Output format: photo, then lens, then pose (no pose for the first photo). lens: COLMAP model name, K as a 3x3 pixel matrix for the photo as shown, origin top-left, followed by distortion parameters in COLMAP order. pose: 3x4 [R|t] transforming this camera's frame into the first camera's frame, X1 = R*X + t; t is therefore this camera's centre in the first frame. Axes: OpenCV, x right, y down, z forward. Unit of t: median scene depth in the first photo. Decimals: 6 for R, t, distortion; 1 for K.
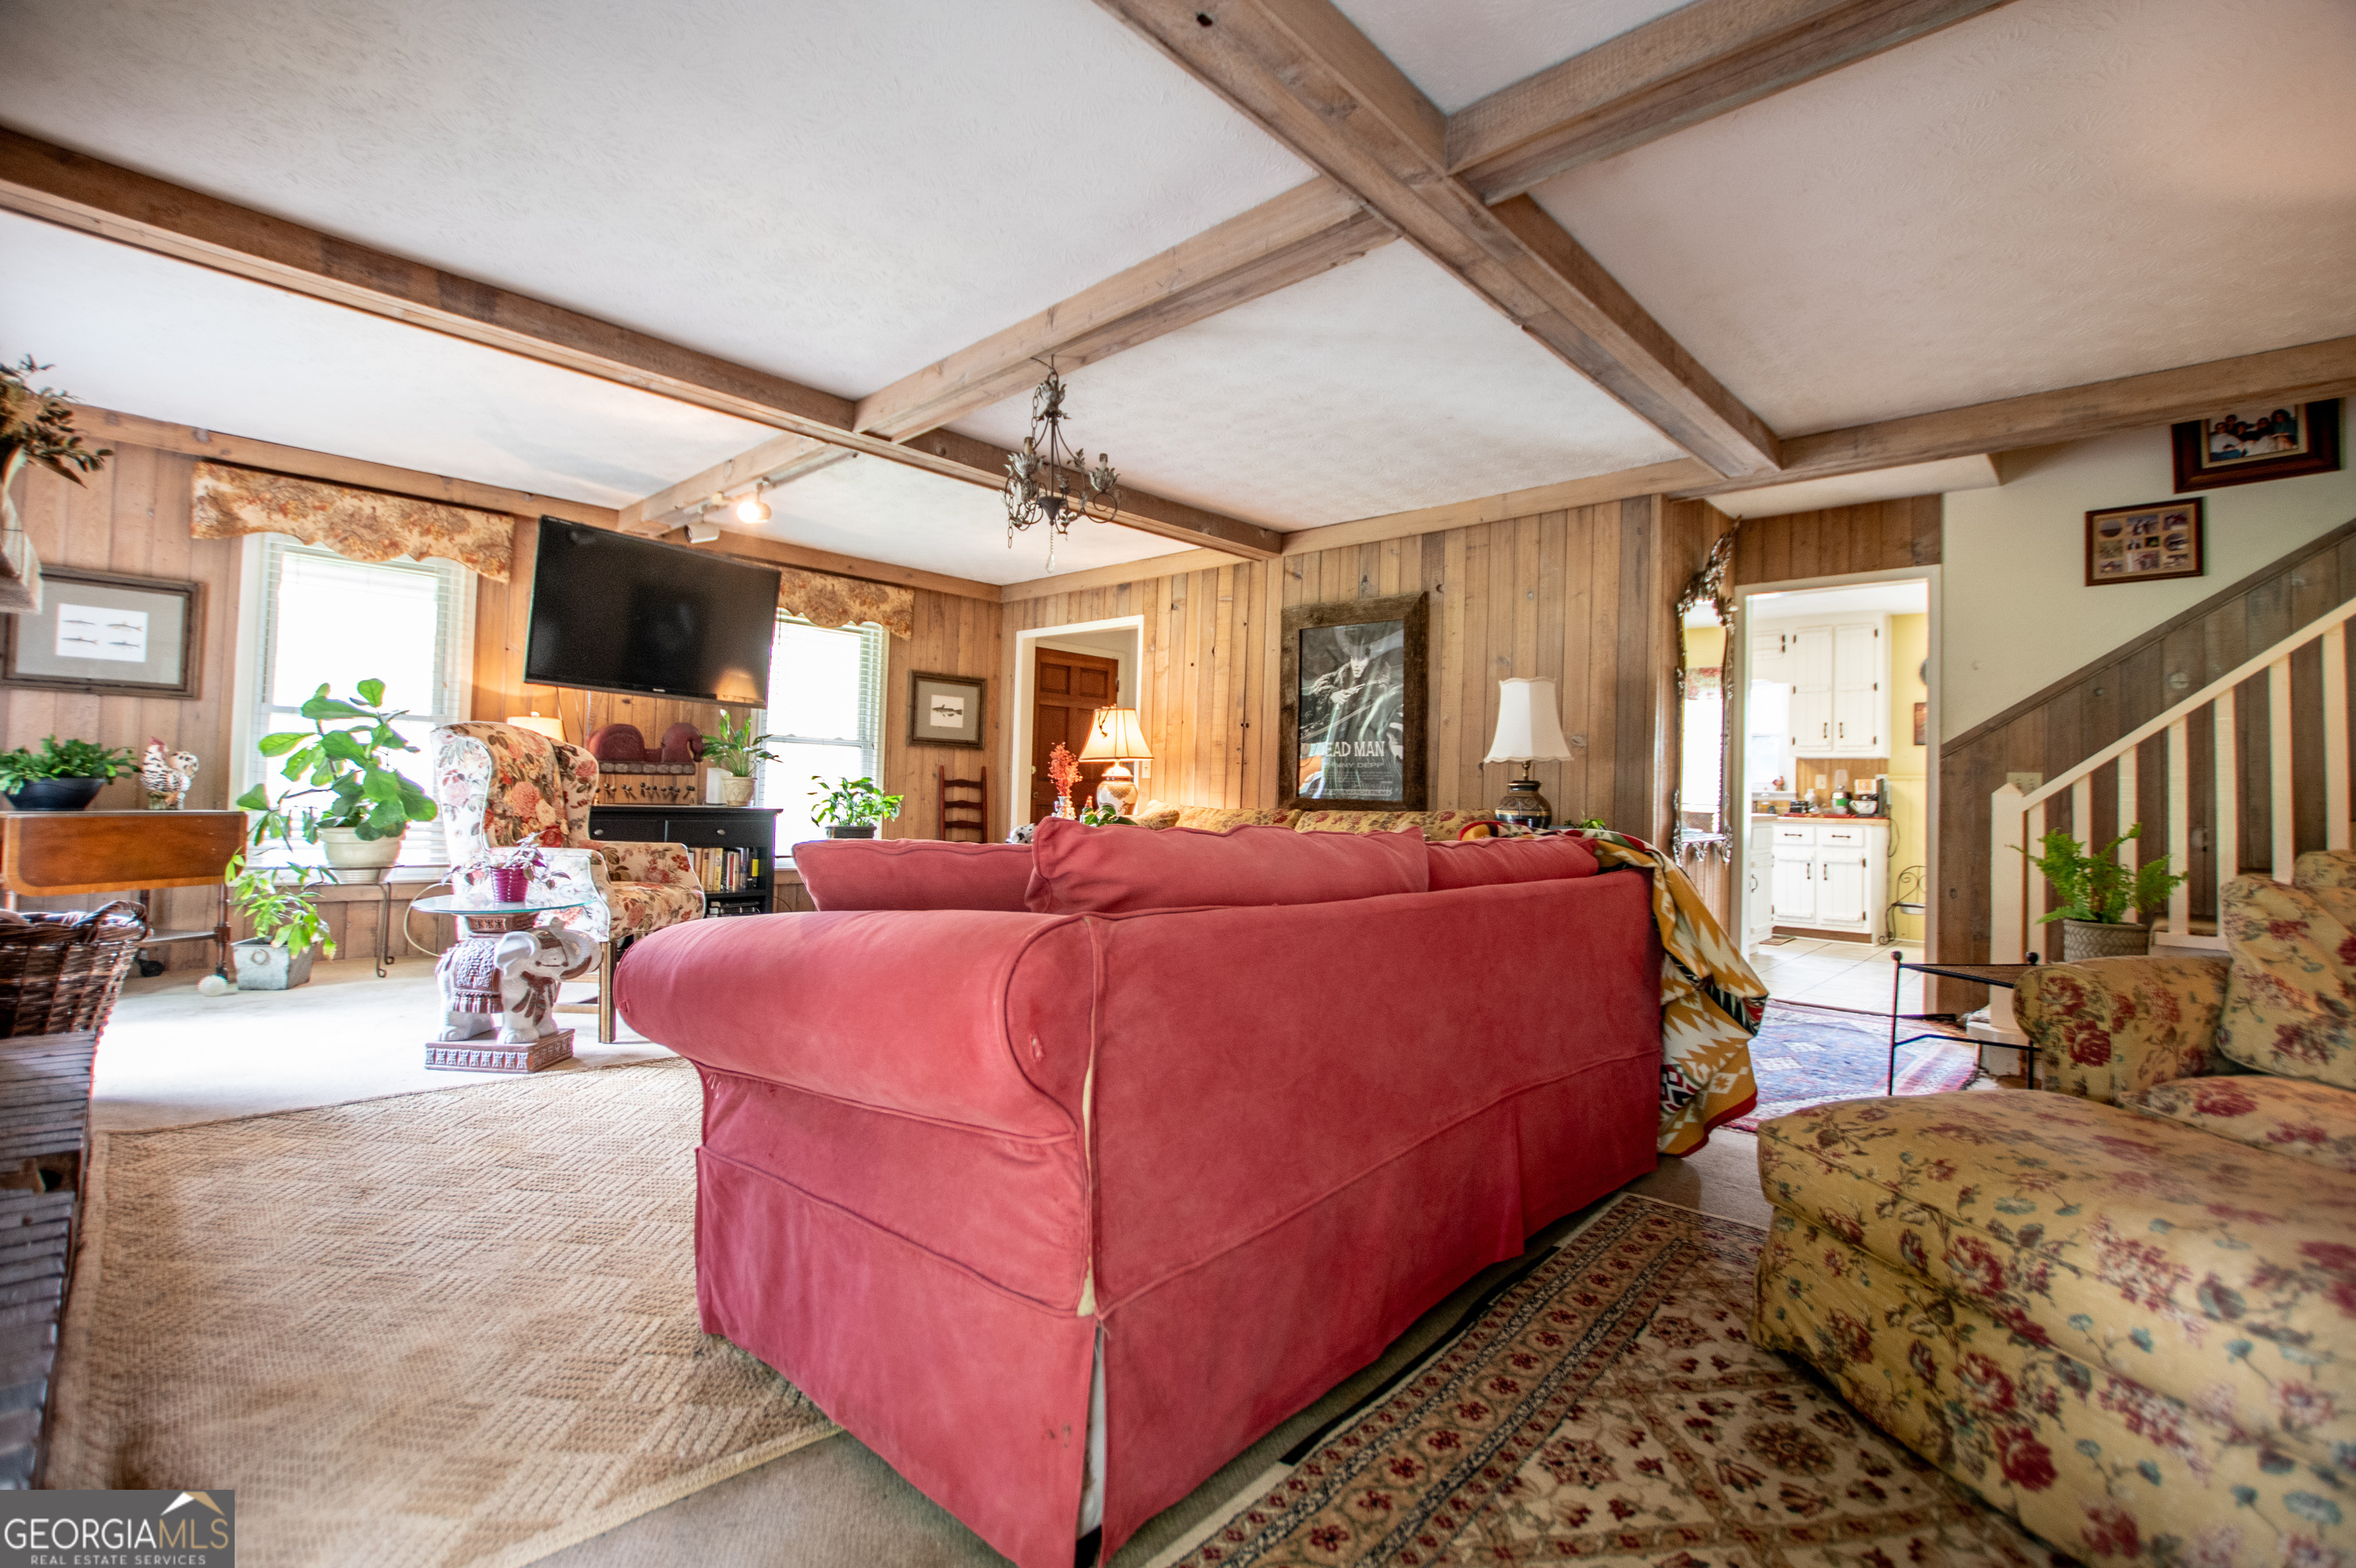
lens RADIAL K [[1049.5, 0, 1165.6], [0, 1049.5, 777.8], [0, 0, 1]] dist [-0.025694, 0.001559]
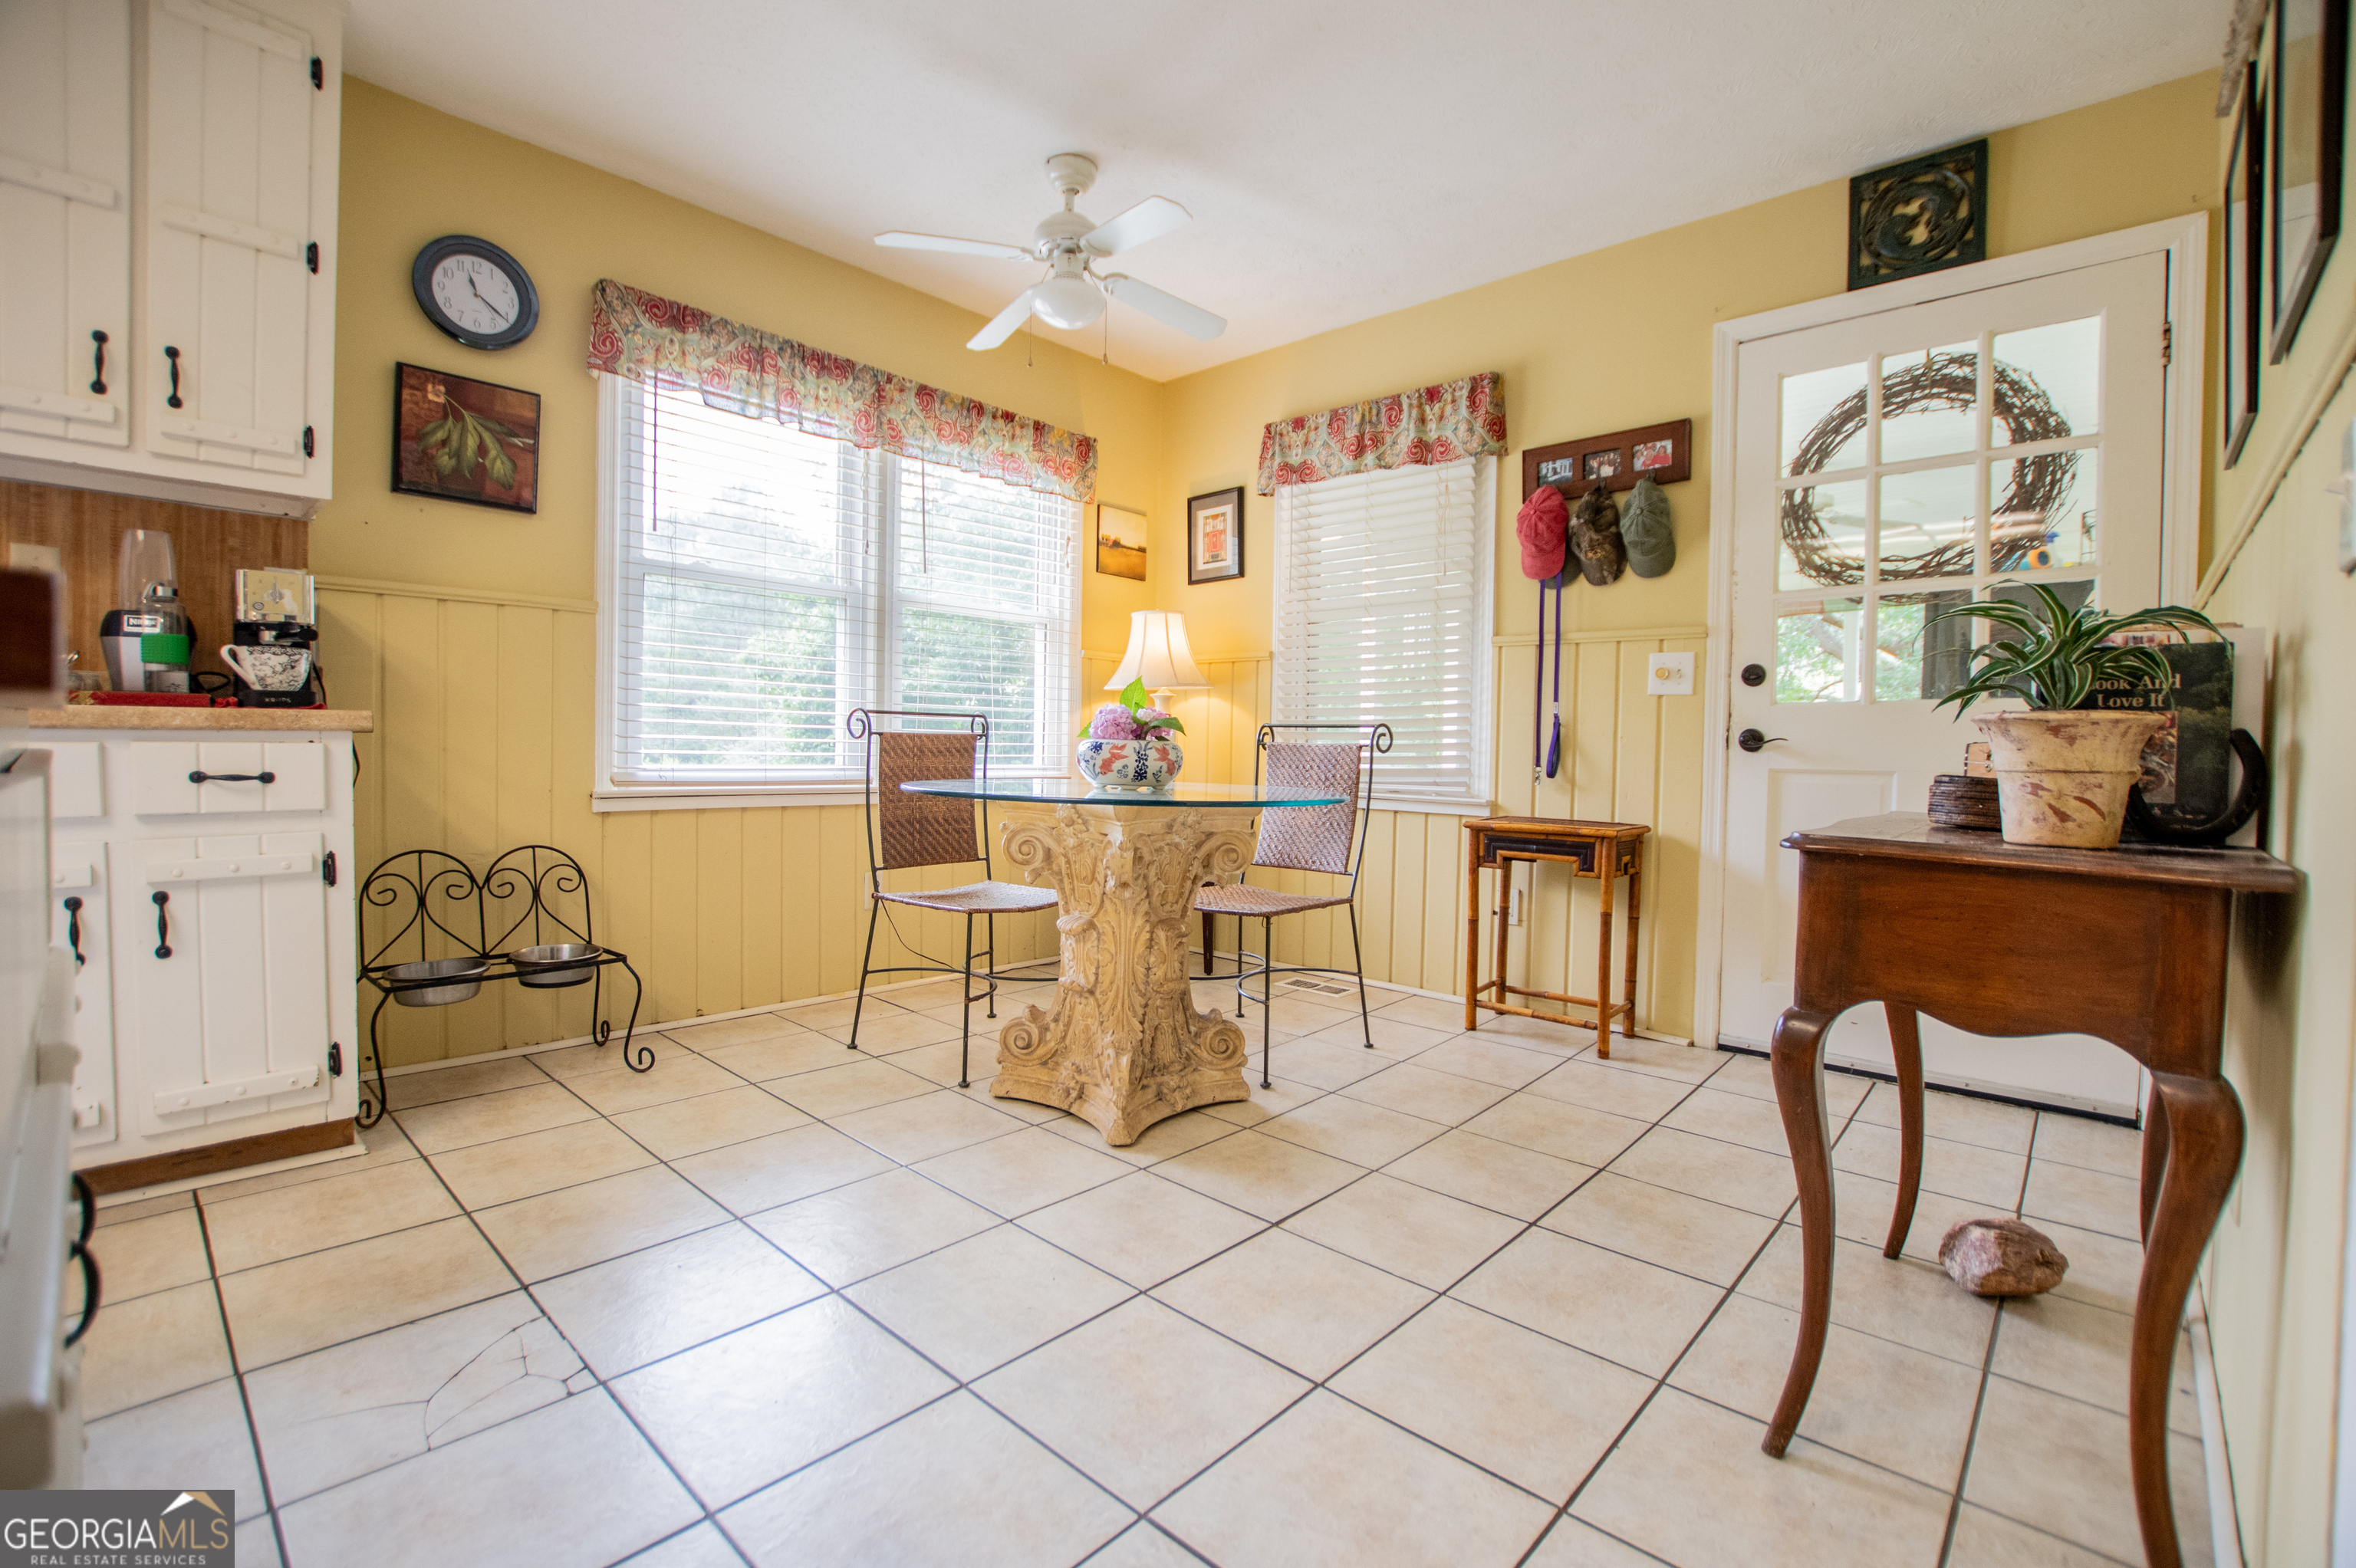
lens RADIAL K [[1033.1, 0, 1185.6], [0, 1033.1, 775.4], [0, 0, 1]] dist [-0.036924, 0.006399]
pose [[-0.018367, -0.053888, 0.998378, 0.378771], [-0.036362, 0.997922, 0.053194, 0.032802], [-0.999170, -0.035326, -0.020289, 0.729439]]
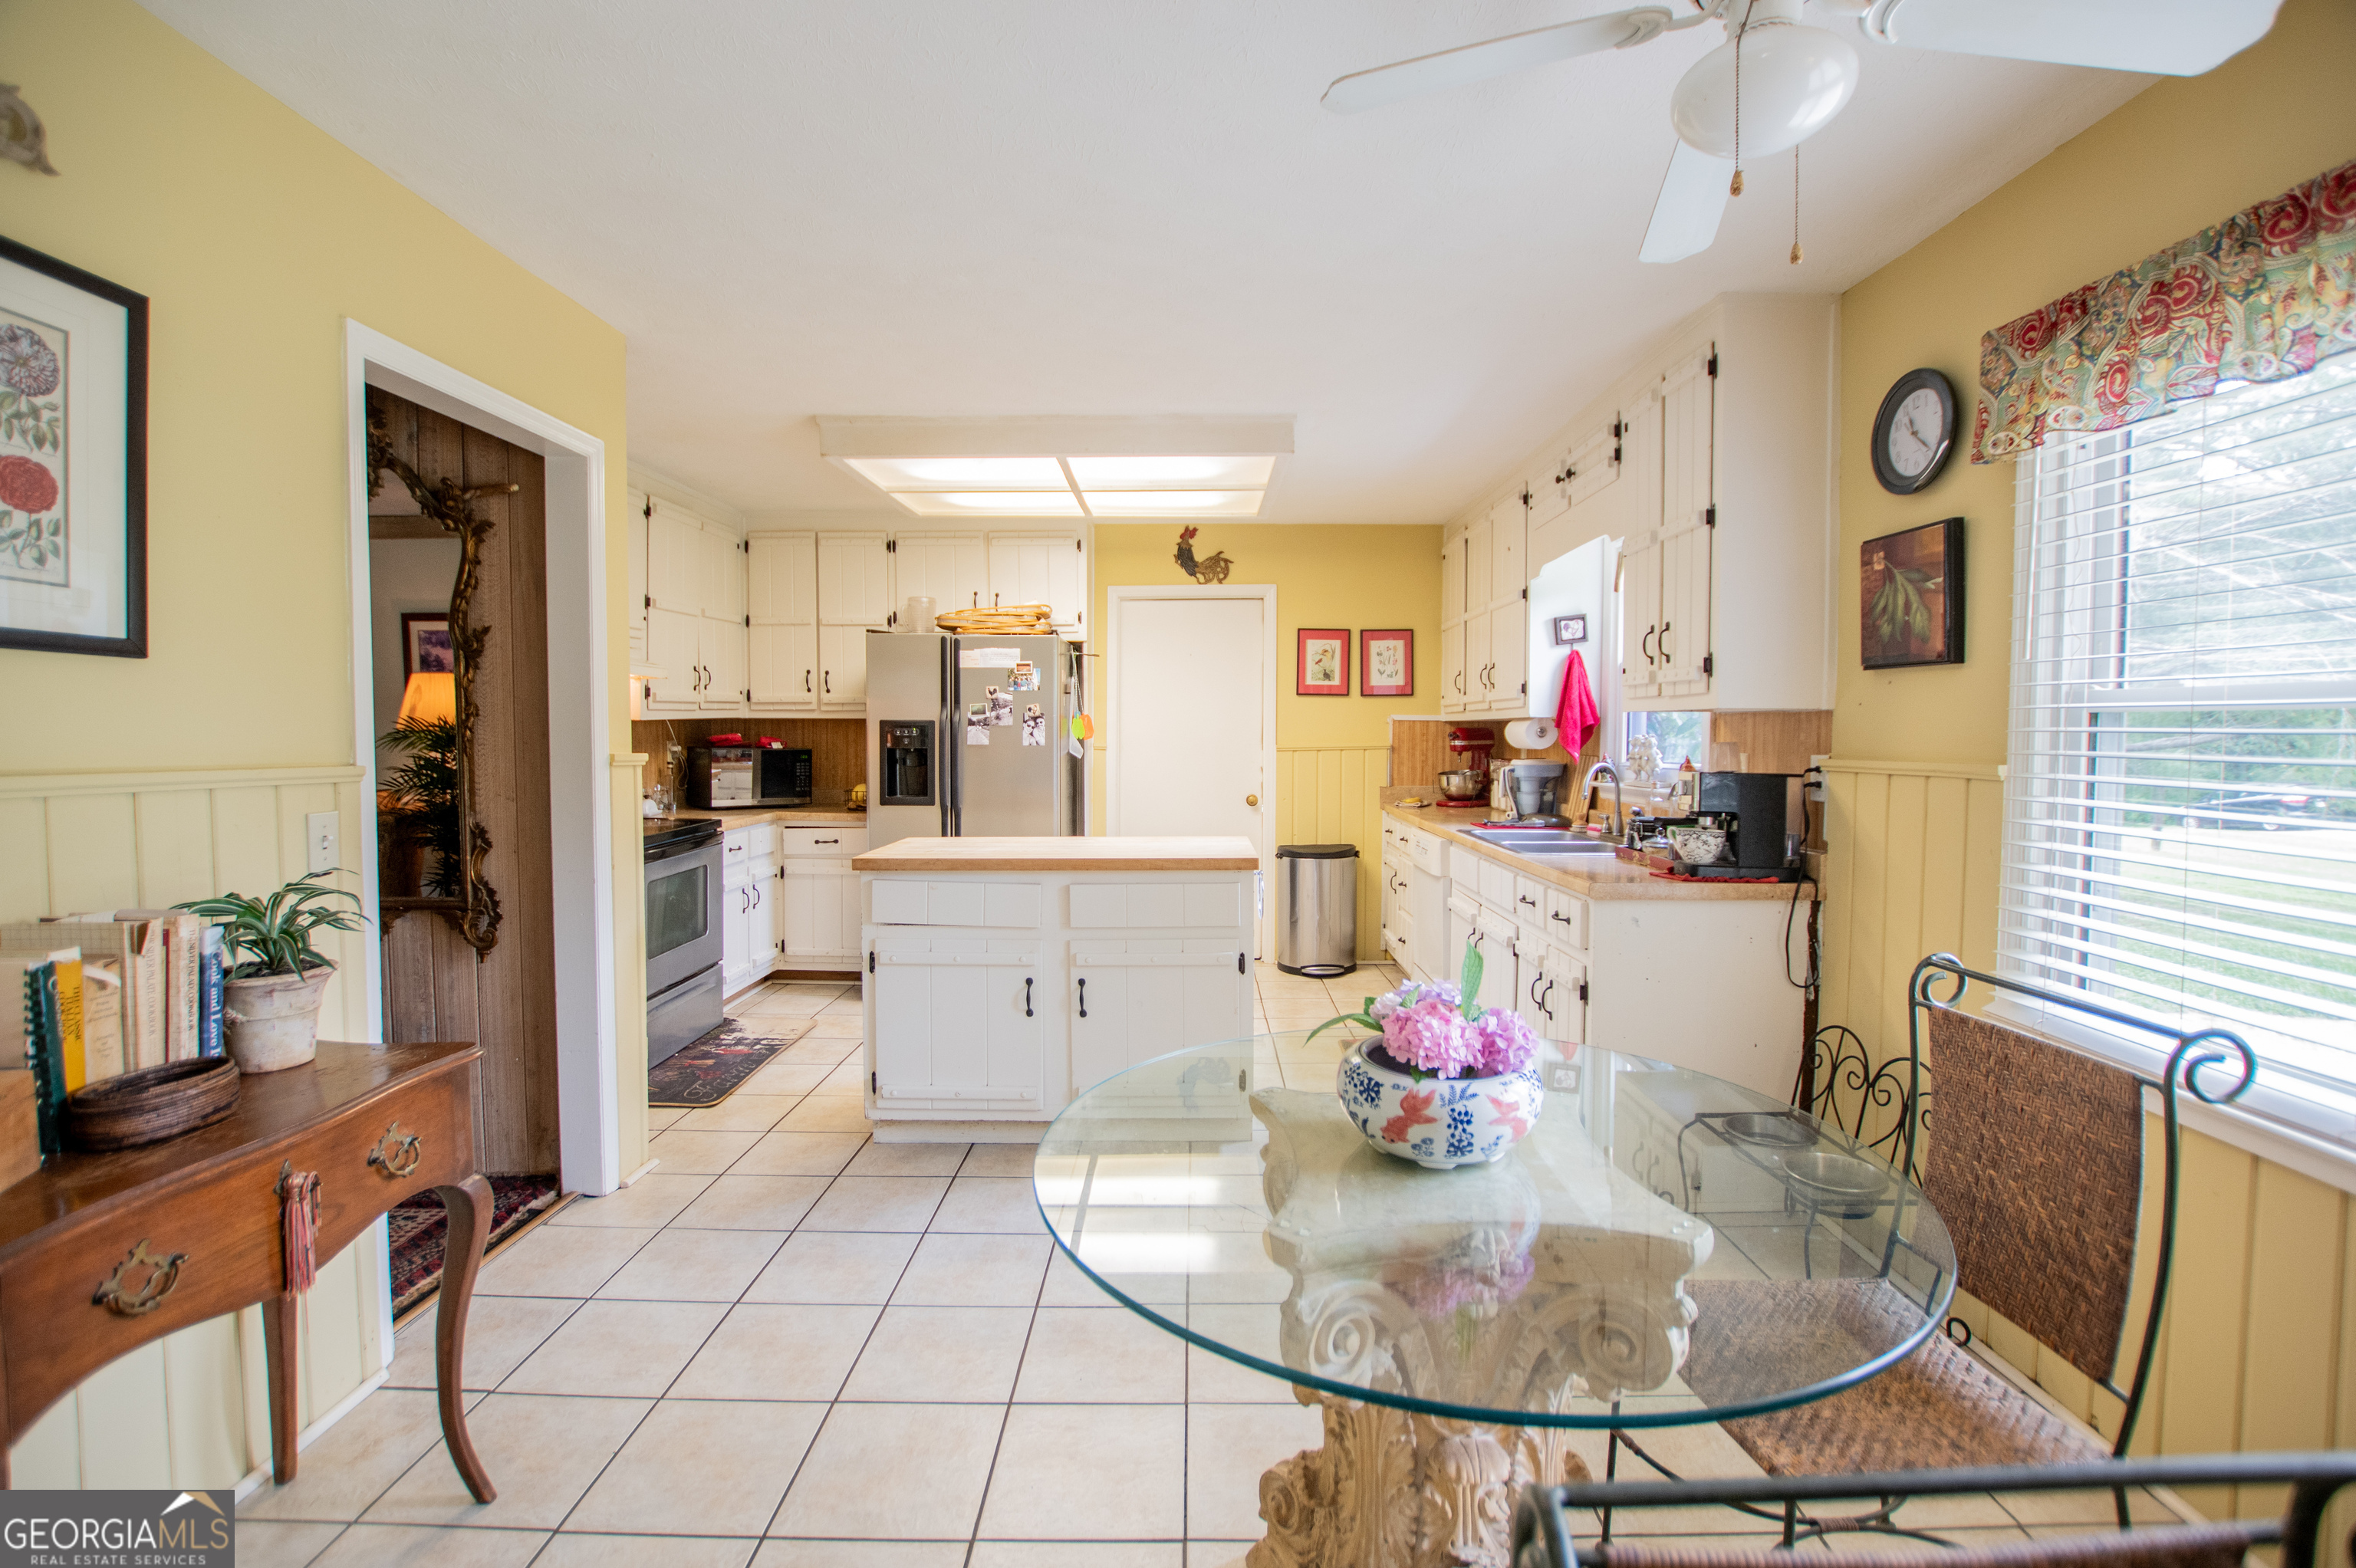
lens RADIAL K [[1055.4, 0, 1194.0], [0, 1055.4, 771.4], [0, 0, 1]] dist [-0.027159, 0.000738]
pose [[0.687743, 0.005135, -0.725936, 0.798847], [0.024714, 0.999230, 0.030482, -0.013624], [0.725533, -0.038904, 0.687087, 0.592050]]
